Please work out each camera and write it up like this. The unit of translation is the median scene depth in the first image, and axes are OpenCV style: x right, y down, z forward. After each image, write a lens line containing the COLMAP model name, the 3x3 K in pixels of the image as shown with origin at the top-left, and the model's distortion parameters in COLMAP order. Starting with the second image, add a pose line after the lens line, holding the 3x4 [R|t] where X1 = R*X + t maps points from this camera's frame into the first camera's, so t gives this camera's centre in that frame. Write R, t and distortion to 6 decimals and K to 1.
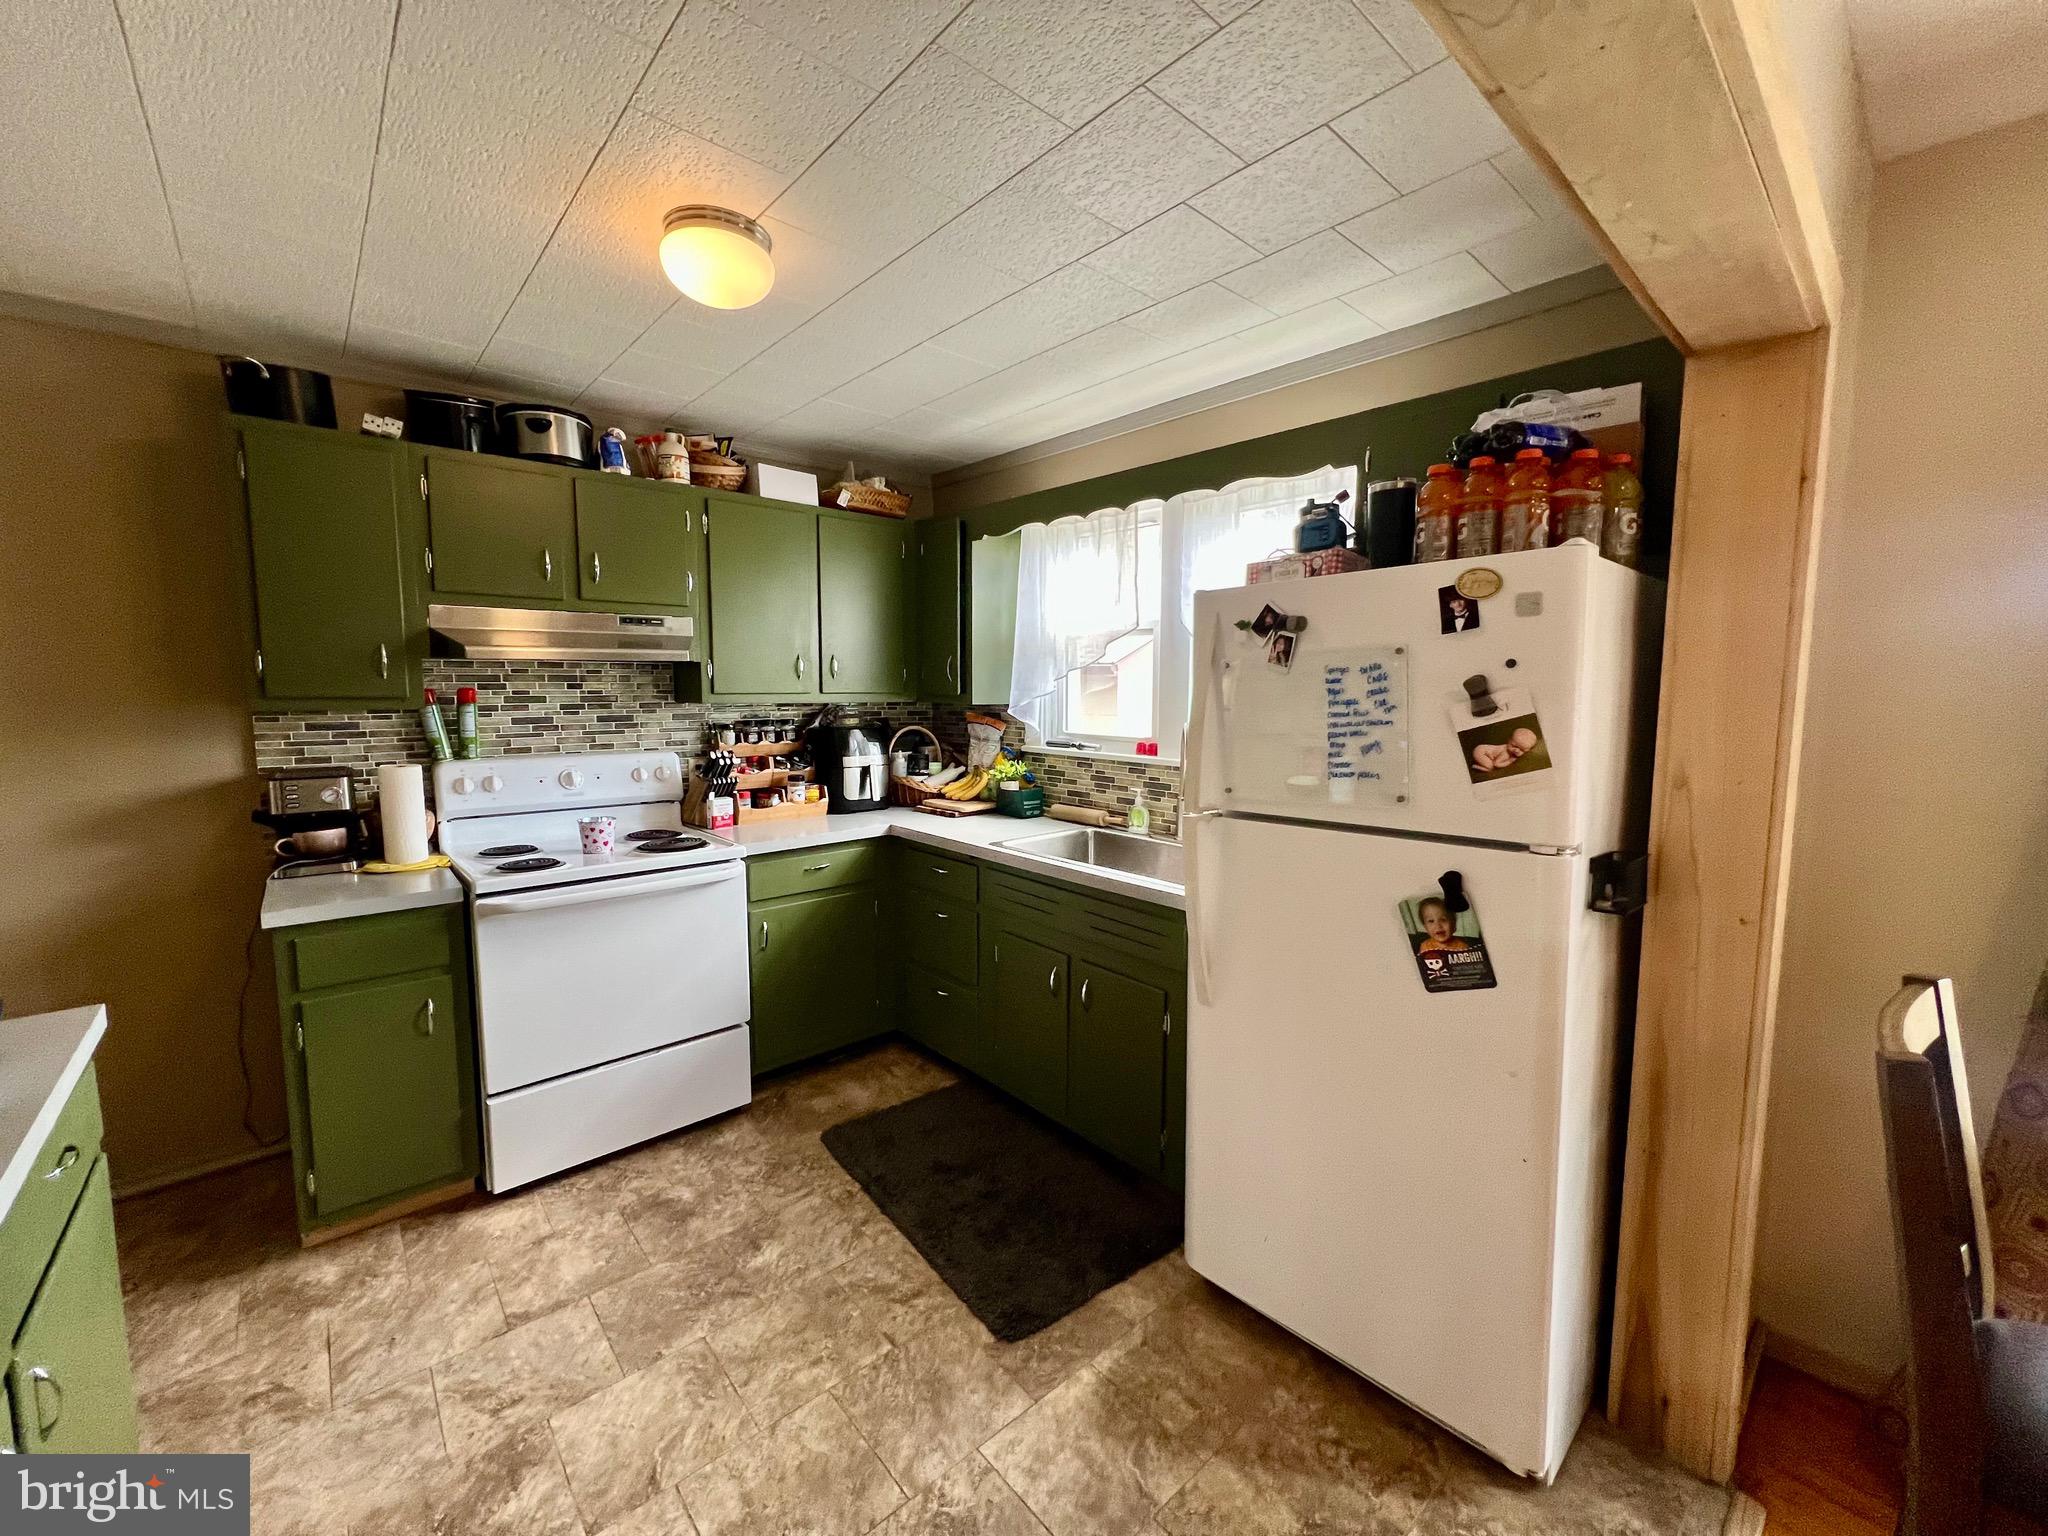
lens RADIAL K [[816.6, 0, 1017.5], [0, 816.6, 768.2], [0, 0, 1]] dist [0.000198, -0.000121]
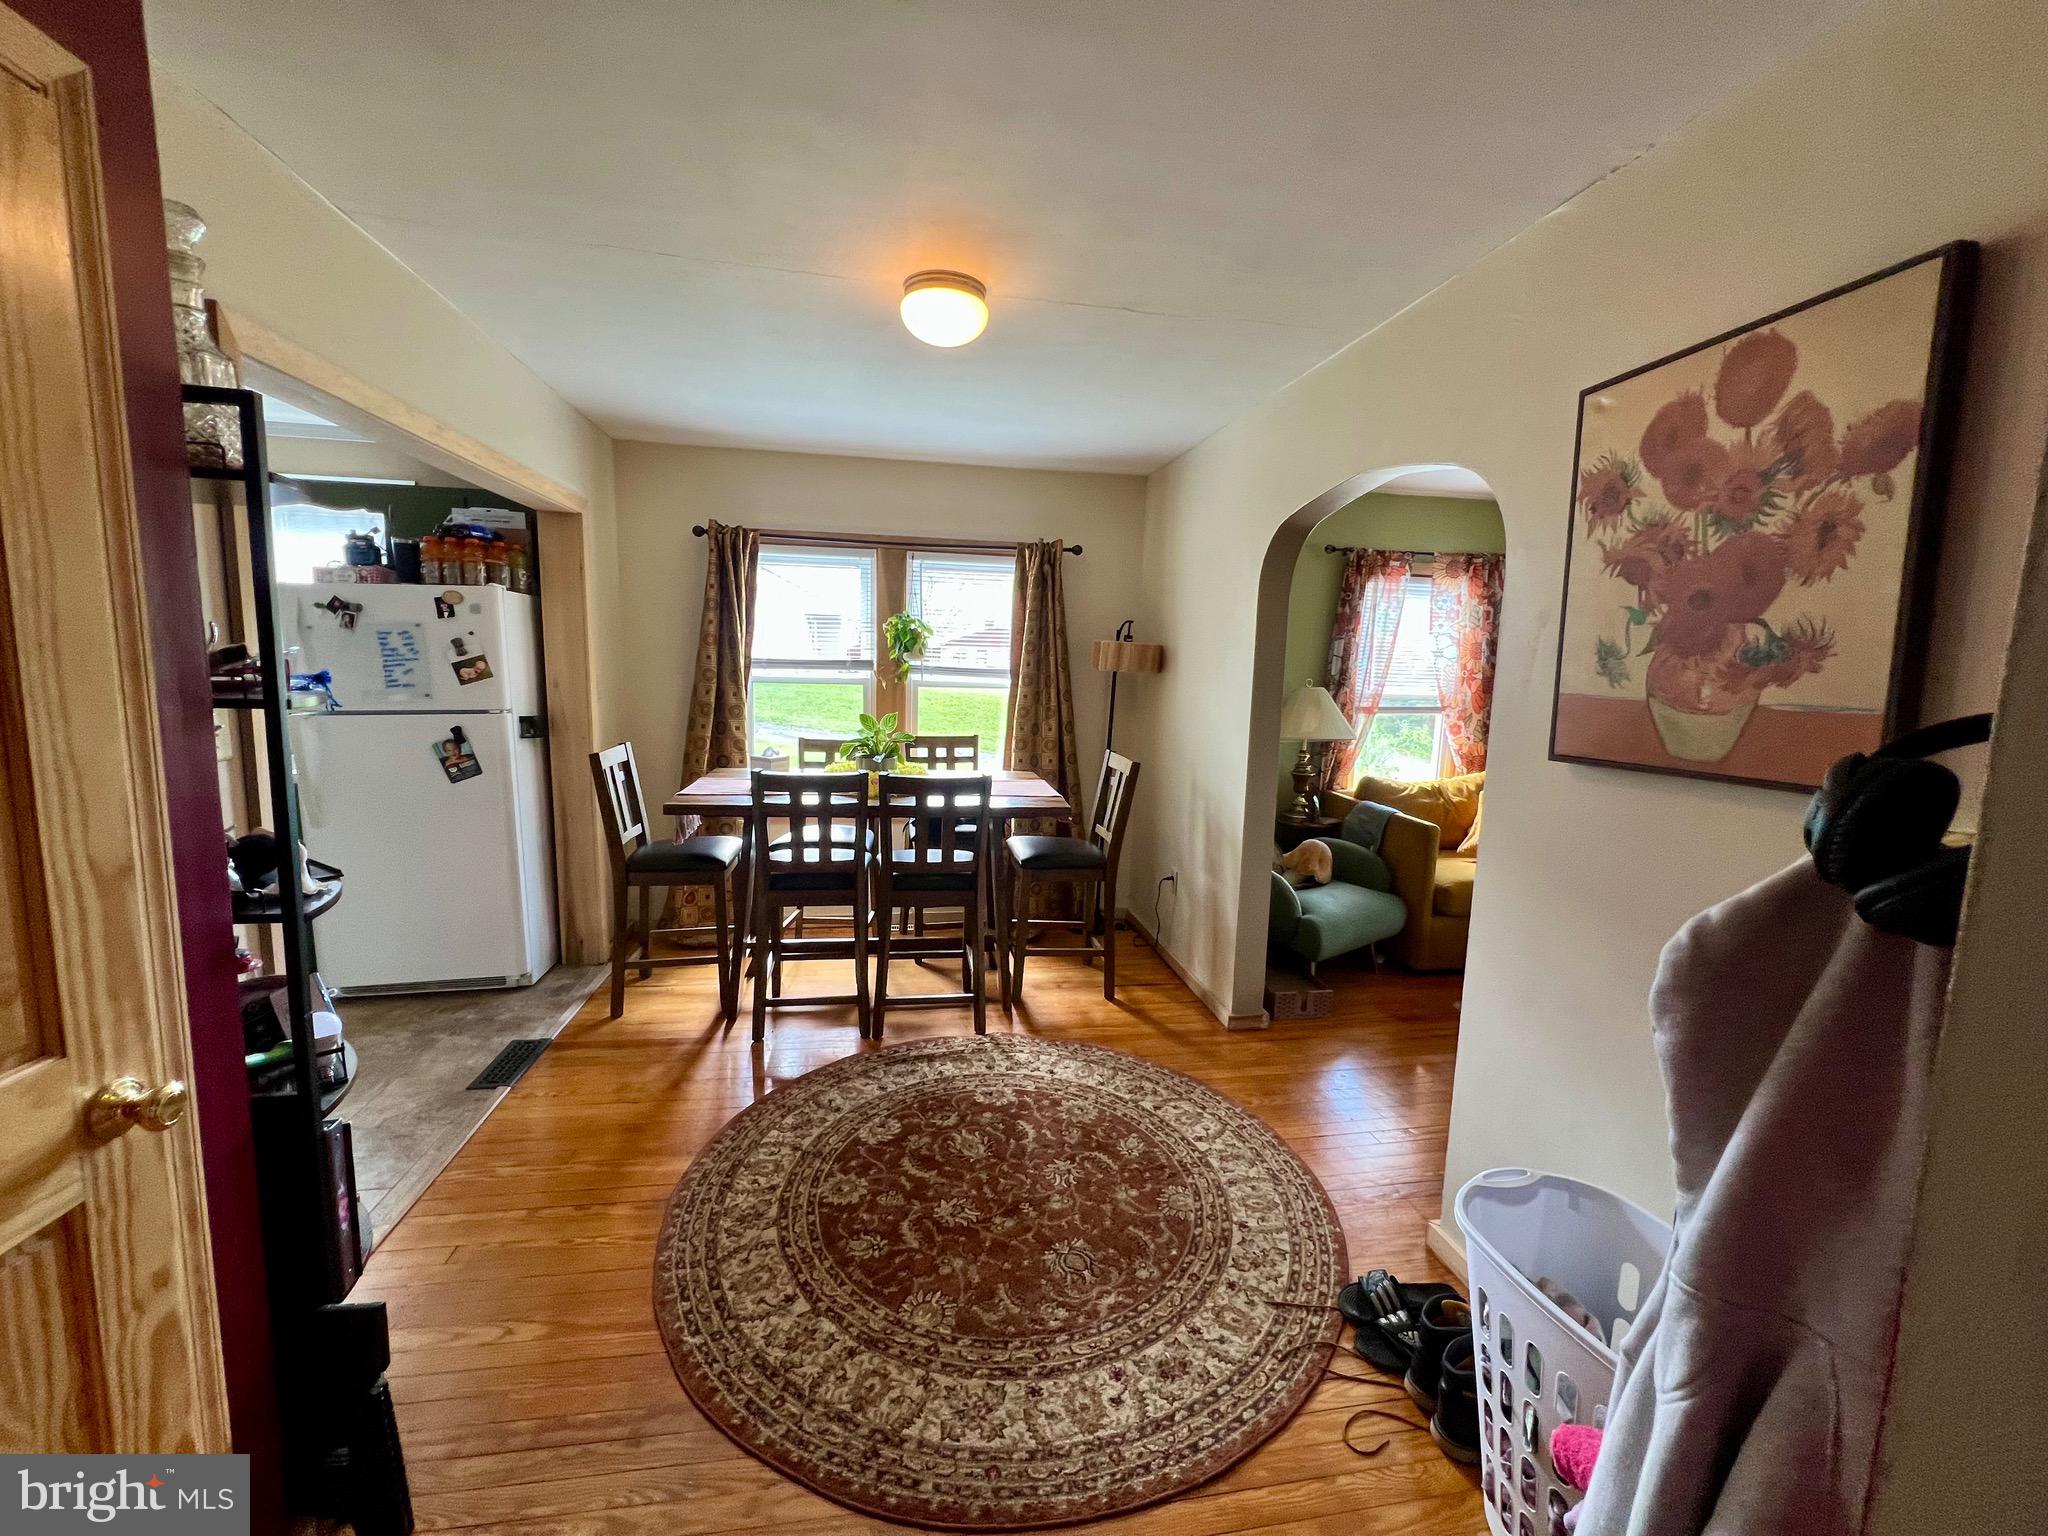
lens RADIAL K [[816.6, 0, 1028.7], [0, 816.6, 760.2], [0, 0, 1]] dist [0.000198, -0.000121]
pose [[0.510801, -0.094376, 0.854503, -0.469005], [0.067126, 0.995300, 0.069800, 0.135203], [-0.857074, 0.021705, 0.514736, -1.193446]]
